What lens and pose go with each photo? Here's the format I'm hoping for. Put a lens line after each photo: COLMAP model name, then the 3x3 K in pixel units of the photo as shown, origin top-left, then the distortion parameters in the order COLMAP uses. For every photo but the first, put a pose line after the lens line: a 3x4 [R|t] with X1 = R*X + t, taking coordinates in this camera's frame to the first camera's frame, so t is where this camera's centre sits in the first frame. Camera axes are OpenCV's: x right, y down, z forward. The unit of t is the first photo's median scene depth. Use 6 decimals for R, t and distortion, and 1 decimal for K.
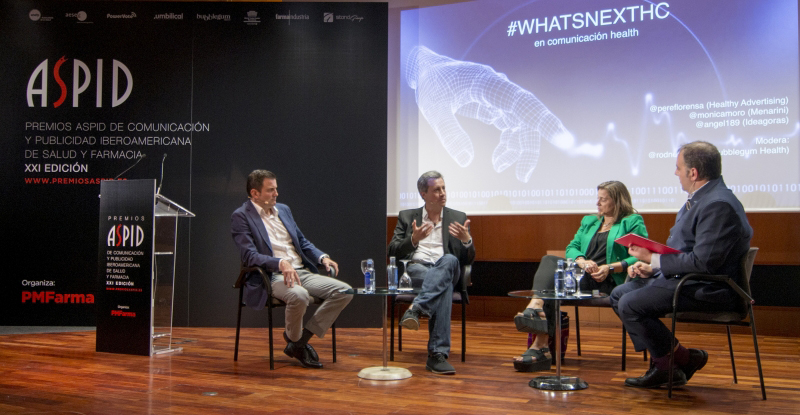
lens RADIAL K [[792.2, 0, 406.4], [0, 792.2, 214.5], [0, 0, 1]] dist [0.004875, -0.014655]
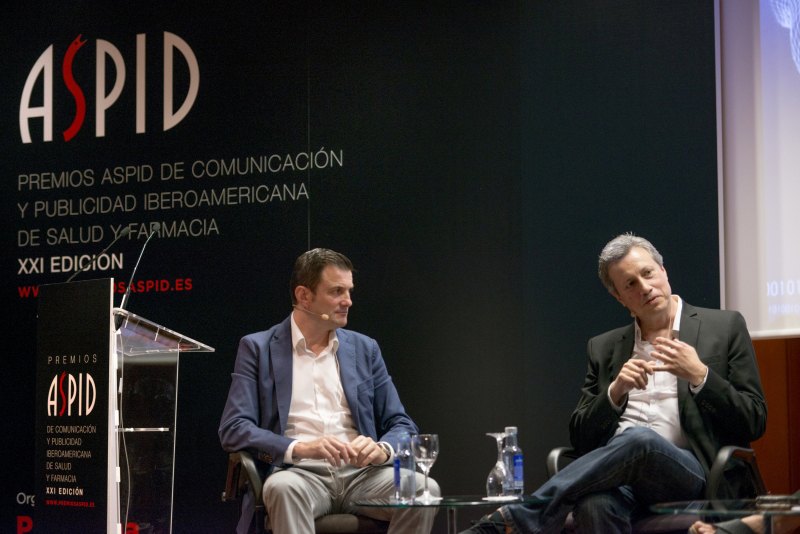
lens RADIAL K [[2060.3, 0, 399.6], [0, 2060.3, 266.6], [0, 0, 1]] dist [-0.081456, 0.259311]
pose [[0.890621, -0.049408, -0.452054, 0.336892], [0.029061, 0.998232, -0.051847, 0.015966], [0.453816, 0.033039, 0.890483, -0.041671]]
